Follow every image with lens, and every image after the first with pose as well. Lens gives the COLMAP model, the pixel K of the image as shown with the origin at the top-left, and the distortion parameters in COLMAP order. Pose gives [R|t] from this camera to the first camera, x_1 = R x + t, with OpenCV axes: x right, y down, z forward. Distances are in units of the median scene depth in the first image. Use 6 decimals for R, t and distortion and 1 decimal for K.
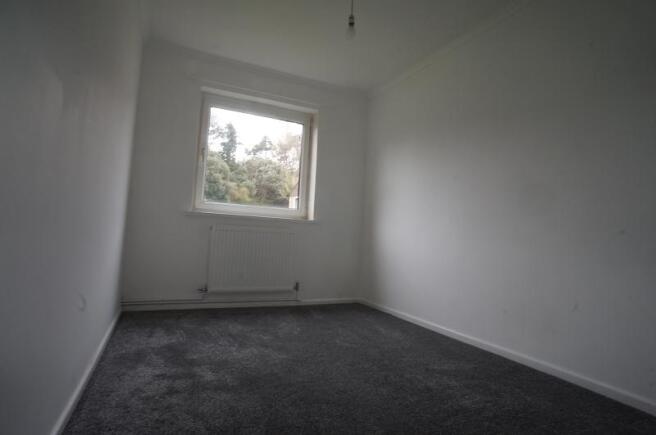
lens RADIAL K [[343.4, 0, 328.0], [0, 343.4, 217.5], [0, 0, 1]] dist [-0.078612, 0.040099]
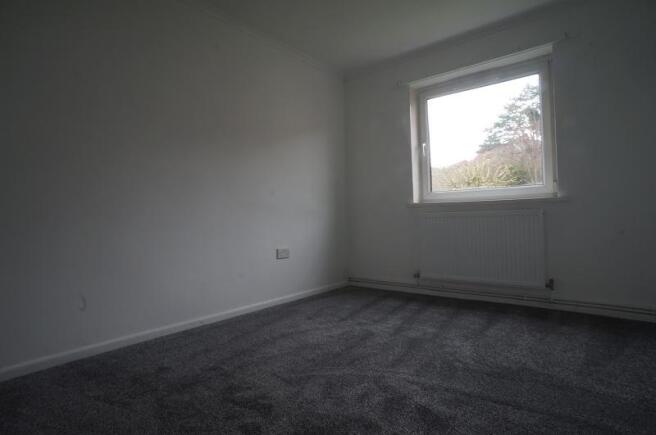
lens RADIAL K [[343.4, 0, 328.0], [0, 343.4, 217.5], [0, 0, 1]] dist [-0.078612, 0.040099]
pose [[0.454889, -0.058367, -0.888634, 0.447195], [0.080443, 0.996464, -0.024271, 0.037665], [0.886908, -0.060443, 0.457975, 0.277025]]
